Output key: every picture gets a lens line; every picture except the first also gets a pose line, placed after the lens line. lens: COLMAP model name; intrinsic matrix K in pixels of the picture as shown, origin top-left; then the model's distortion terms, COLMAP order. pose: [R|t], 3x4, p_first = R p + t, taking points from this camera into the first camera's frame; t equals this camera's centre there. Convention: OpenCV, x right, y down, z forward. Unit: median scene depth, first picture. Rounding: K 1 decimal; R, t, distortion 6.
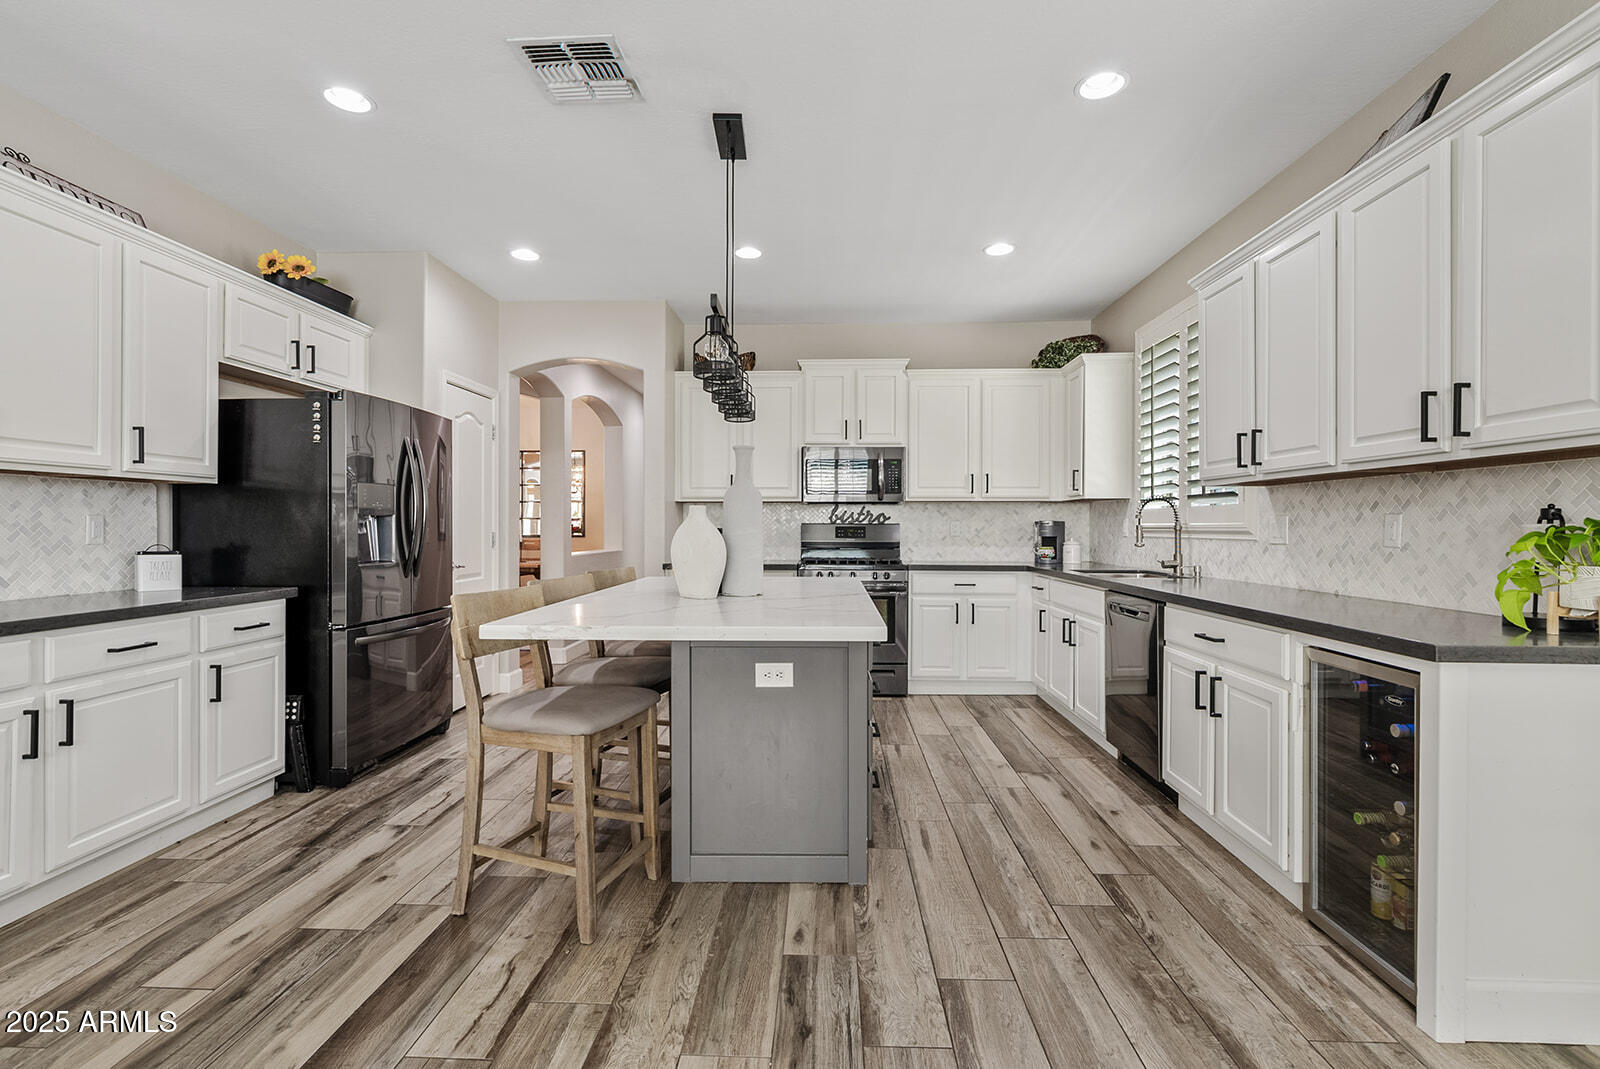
lens RADIAL K [[743.2, 0, 806.3], [0, 743.2, 521.3], [0, 0, 1]] dist [0.000838, 0.000239]
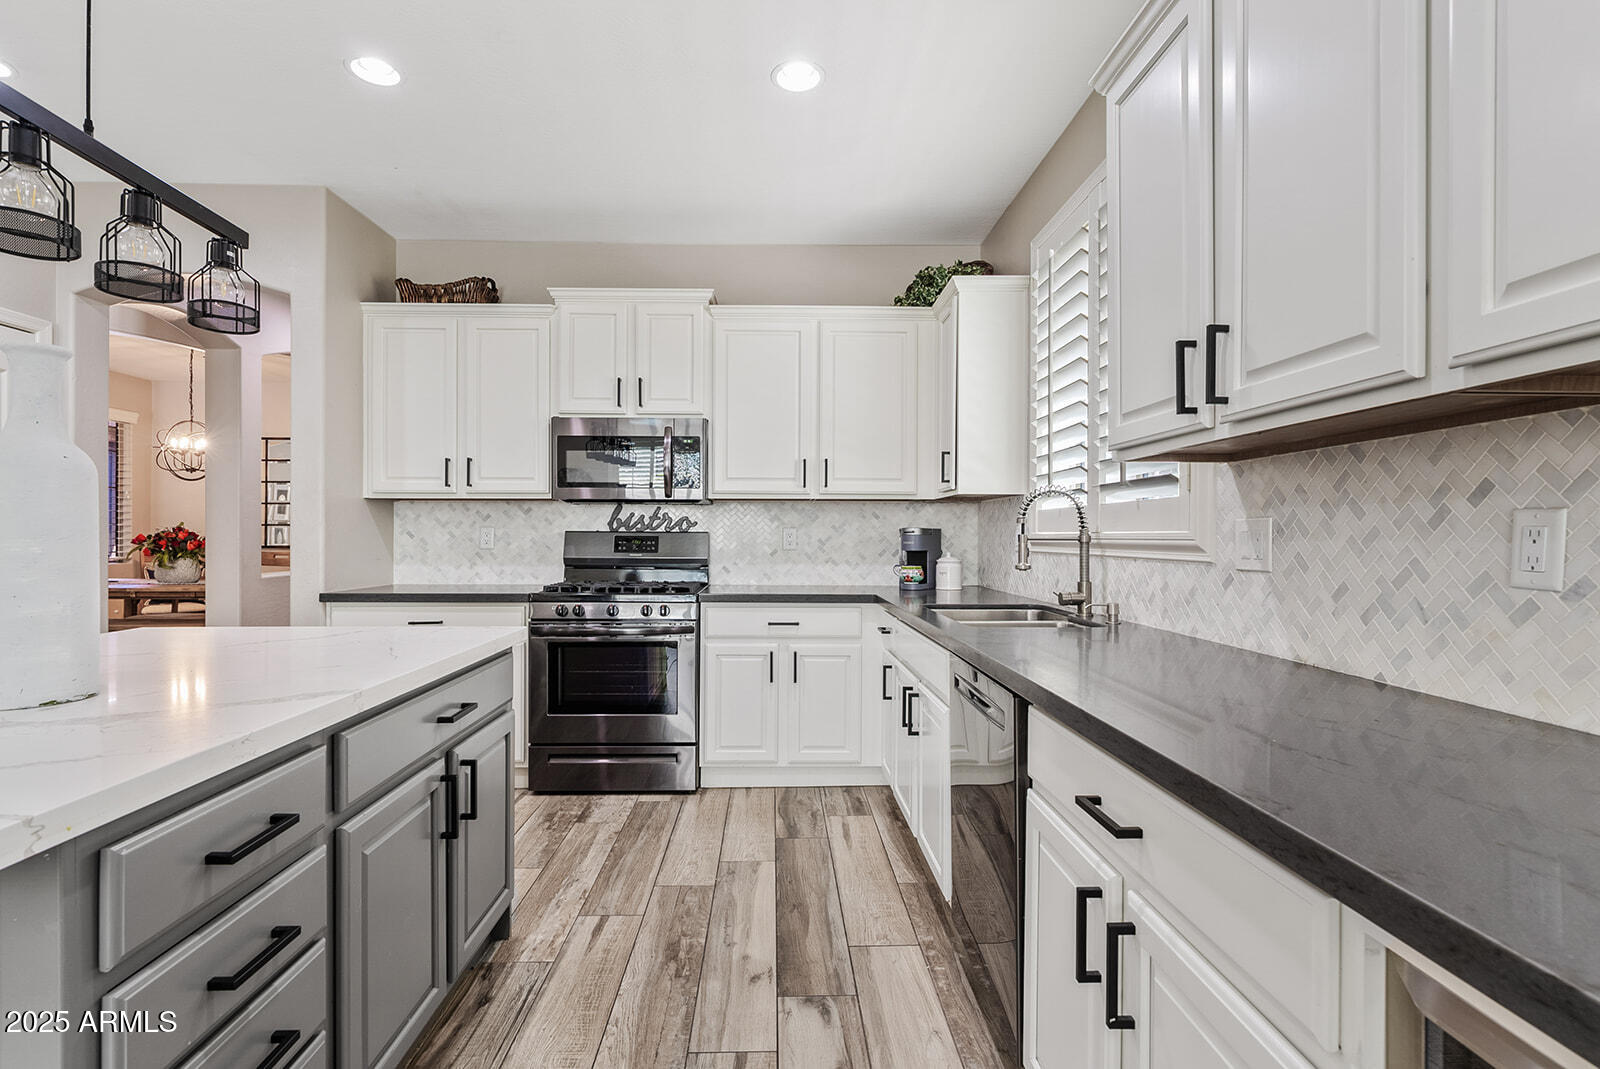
lens RADIAL K [[764.4, 0, 800.5], [0, 764.4, 531.2], [0, 0, 1]] dist [-0.003102, 0.000539]
pose [[0.998019, 0.001195, 0.062898, 0.212370], [-0.001315, 0.999997, 0.001873, 0.001462], [-0.062895, -0.001952, 0.998018, 0.362554]]
